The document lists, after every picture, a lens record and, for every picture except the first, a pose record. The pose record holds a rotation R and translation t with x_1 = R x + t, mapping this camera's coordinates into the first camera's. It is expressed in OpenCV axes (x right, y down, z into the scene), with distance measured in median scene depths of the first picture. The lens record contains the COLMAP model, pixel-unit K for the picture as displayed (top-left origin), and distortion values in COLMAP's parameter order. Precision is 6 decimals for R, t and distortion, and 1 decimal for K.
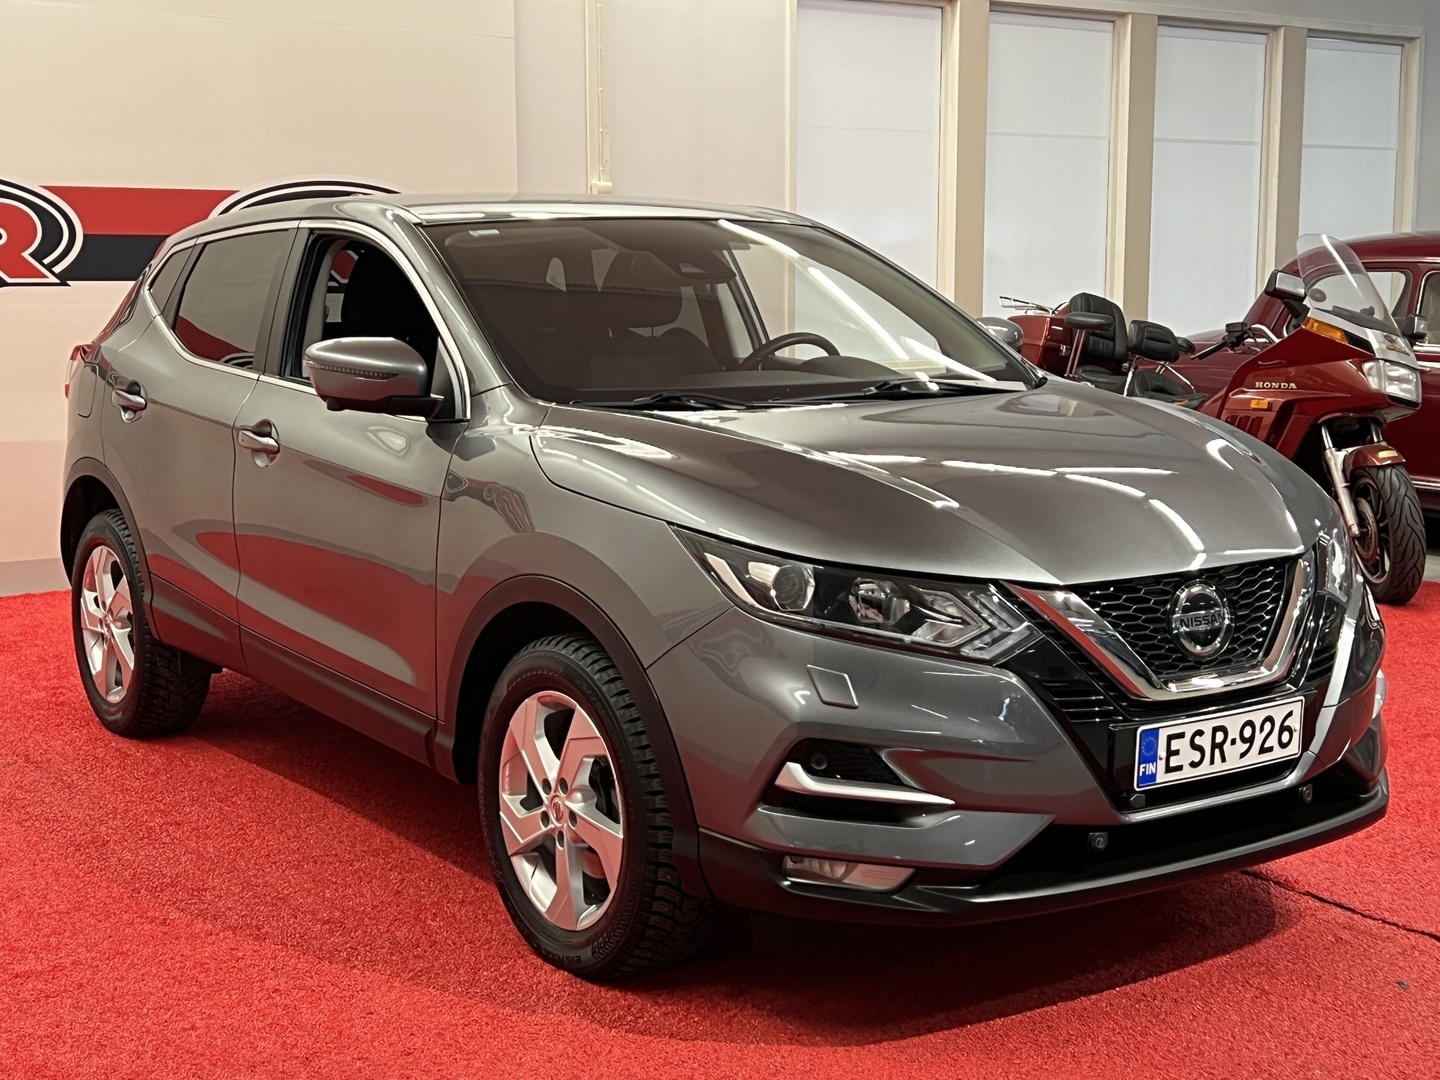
lens RADIAL K [[2075.5, 0, 719.5], [0, 2075.5, 538.8], [0, 0, 1]] dist [0.057005, 0.000000]
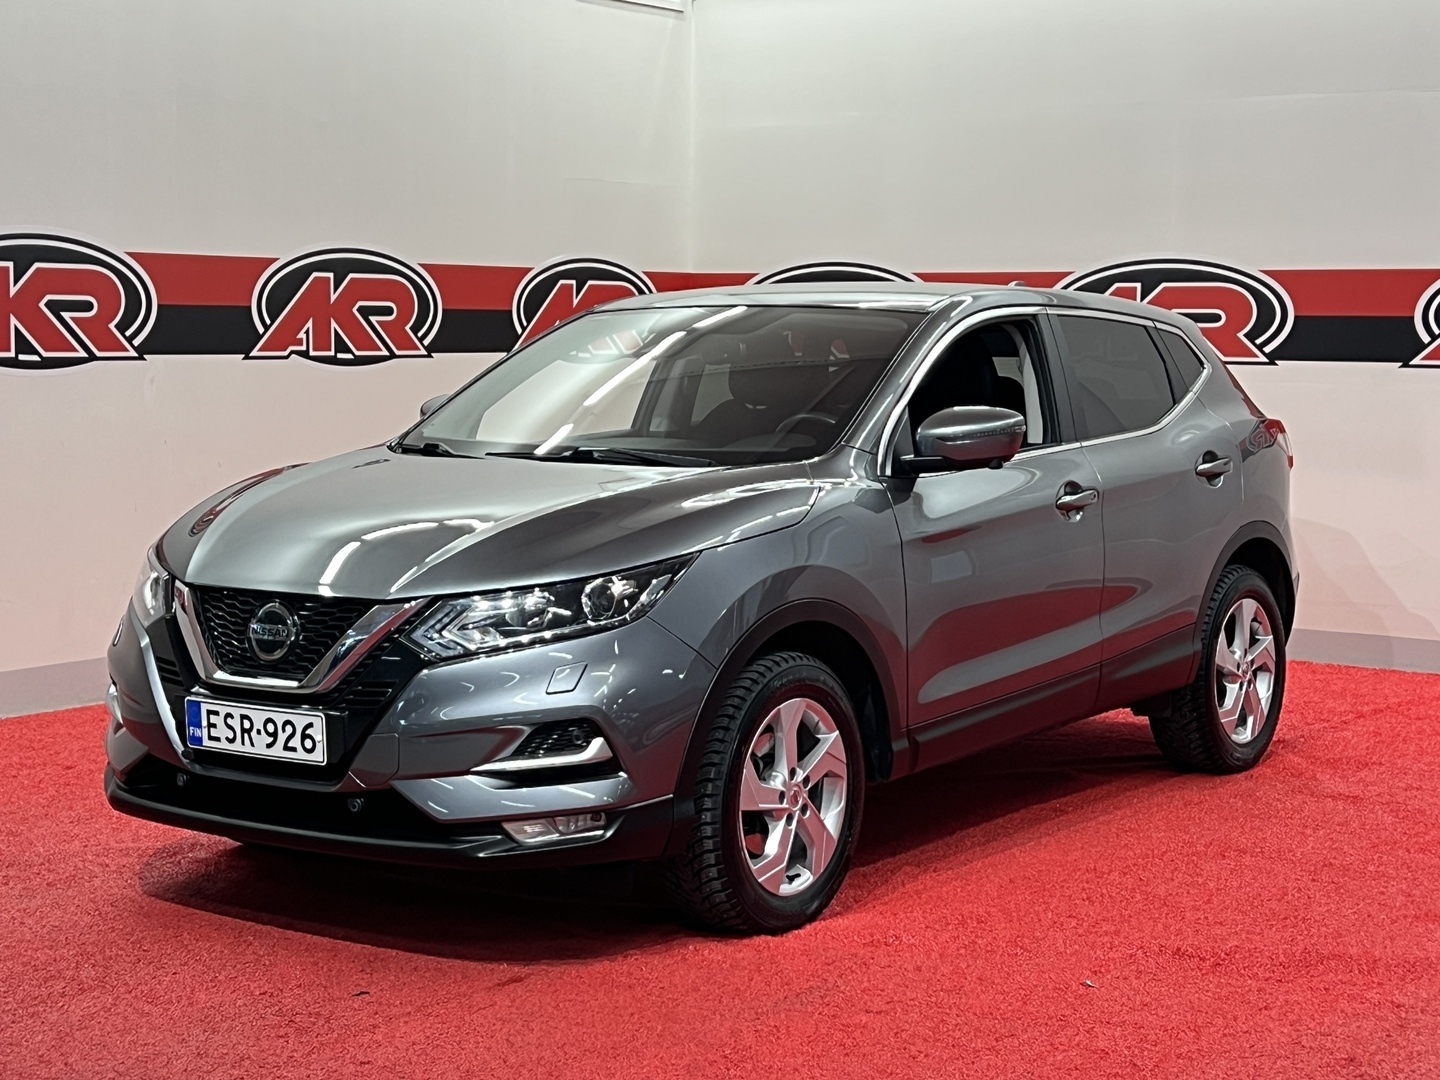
lens RADIAL K [[2490.7, 0, 719.5], [0, 2490.7, 540.4], [0, 0, 1]] dist [-0.008287, 0.000000]
pose [[0.349262, 0.086755, -0.933000, 1.705407], [-0.134376, 0.990050, 0.041757, -0.113001], [0.927340, 0.110788, 0.357444, 0.712577]]
